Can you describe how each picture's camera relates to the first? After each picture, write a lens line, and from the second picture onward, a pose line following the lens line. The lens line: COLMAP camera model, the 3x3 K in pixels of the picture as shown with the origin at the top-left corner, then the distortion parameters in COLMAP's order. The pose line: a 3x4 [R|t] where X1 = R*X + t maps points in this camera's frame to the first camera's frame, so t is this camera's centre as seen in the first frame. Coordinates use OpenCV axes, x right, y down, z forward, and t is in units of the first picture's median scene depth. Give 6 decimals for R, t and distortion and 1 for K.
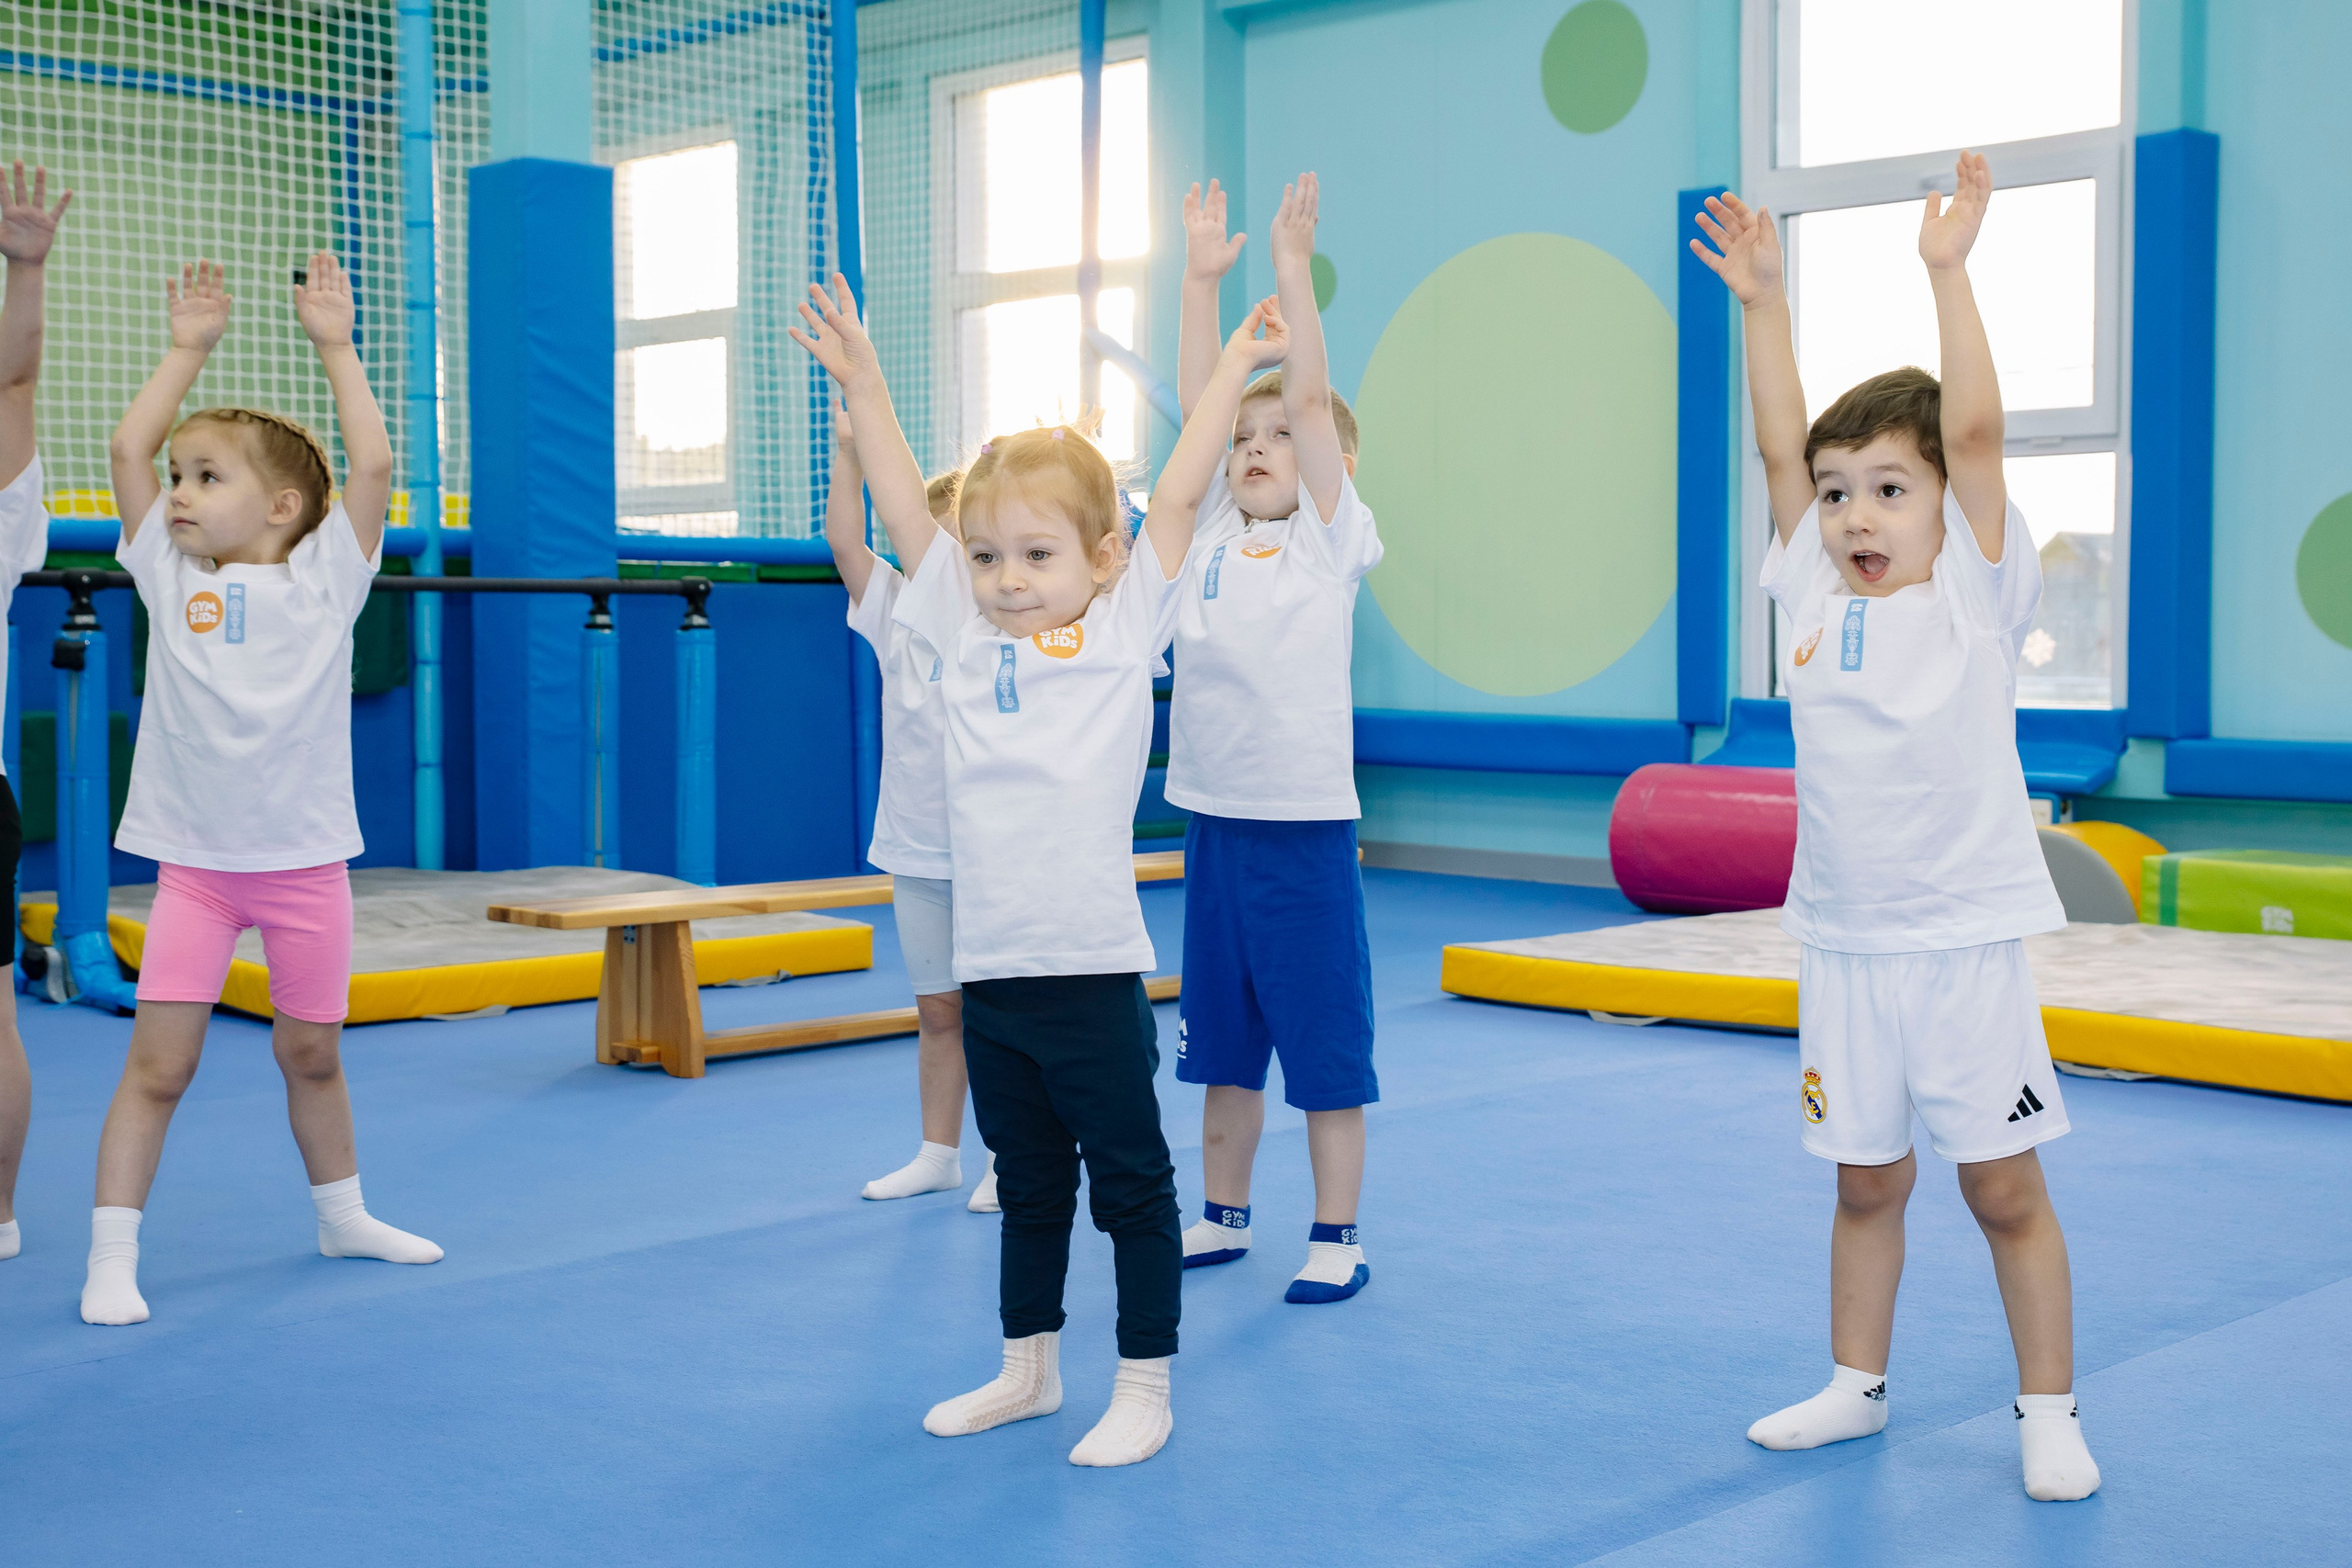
lens RADIAL K [[3023.3, 0, 1176.0], [0, 3023.3, 784.0], [0, 0, 1]] dist [-0.030891, -0.029921]
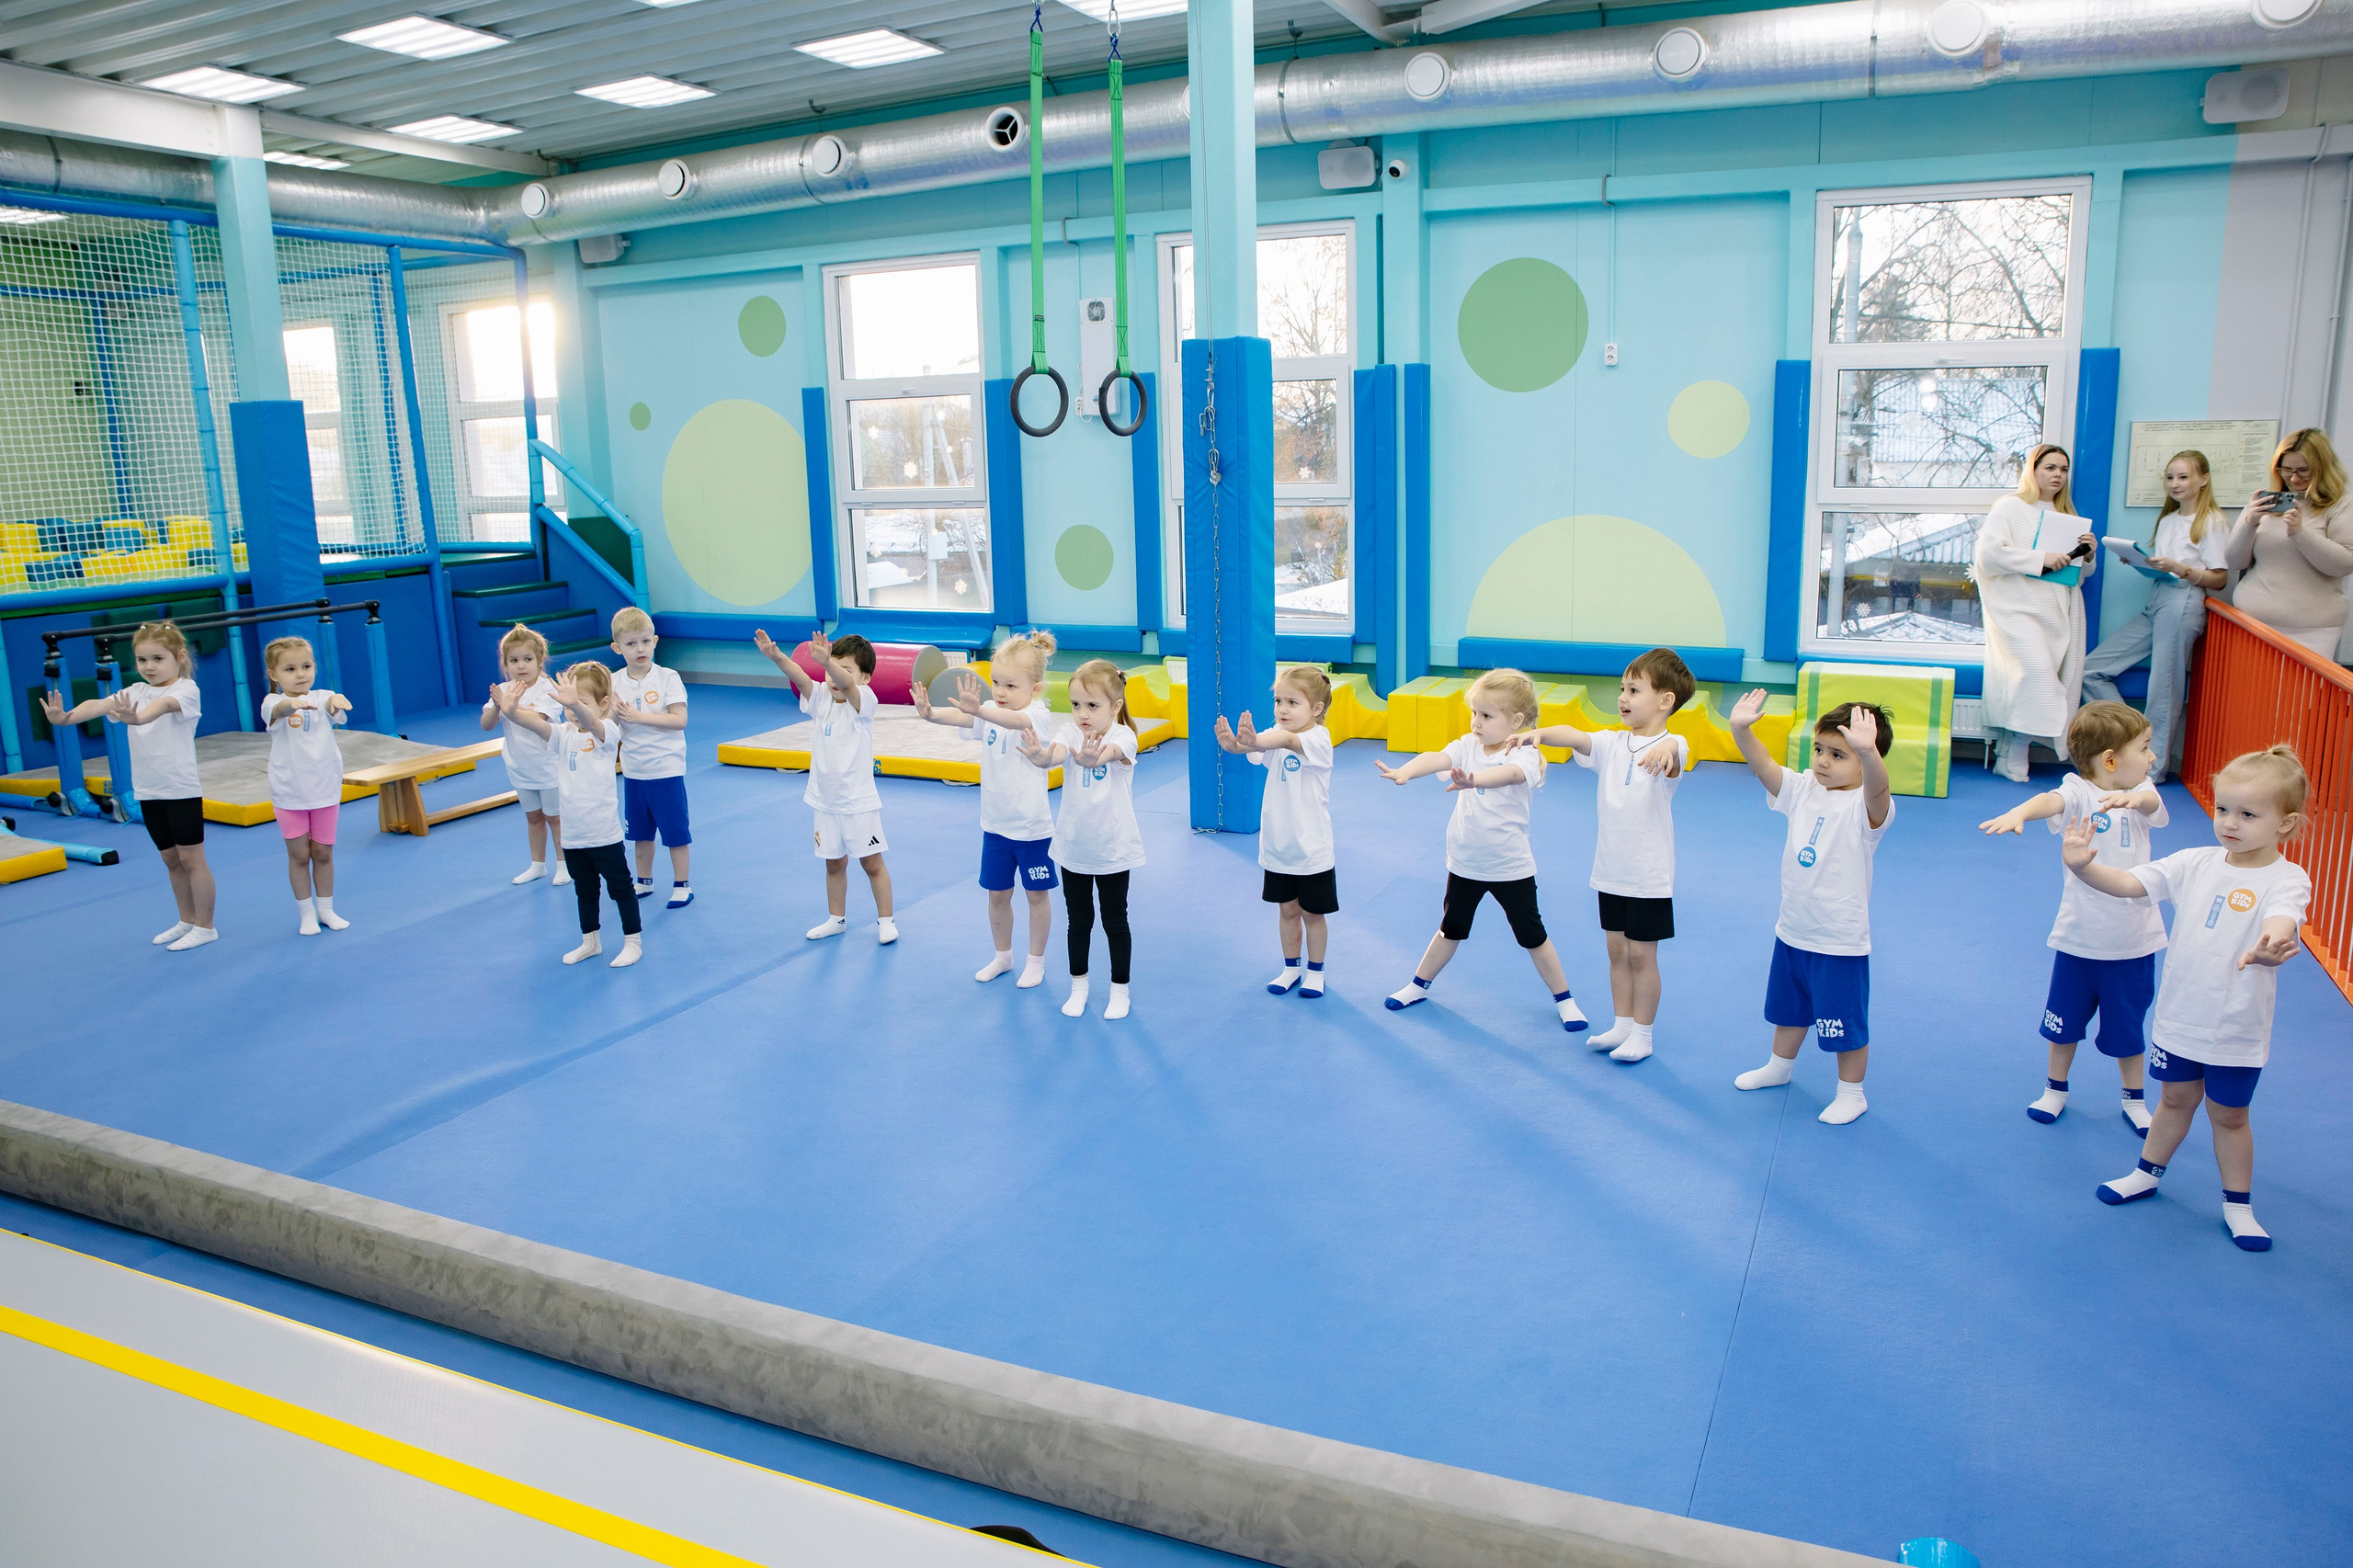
lens RADIAL K [[1644.8, 0, 1170.7], [0, 1644.8, 746.3], [0, 0, 1]] dist [-0.004998, -0.000474]
pose [[0.939105, -0.078019, 0.334656, -0.030826], [0.035276, 0.990628, 0.131956, -0.200480], [-0.341815, -0.112115, 0.933056, -0.756728]]
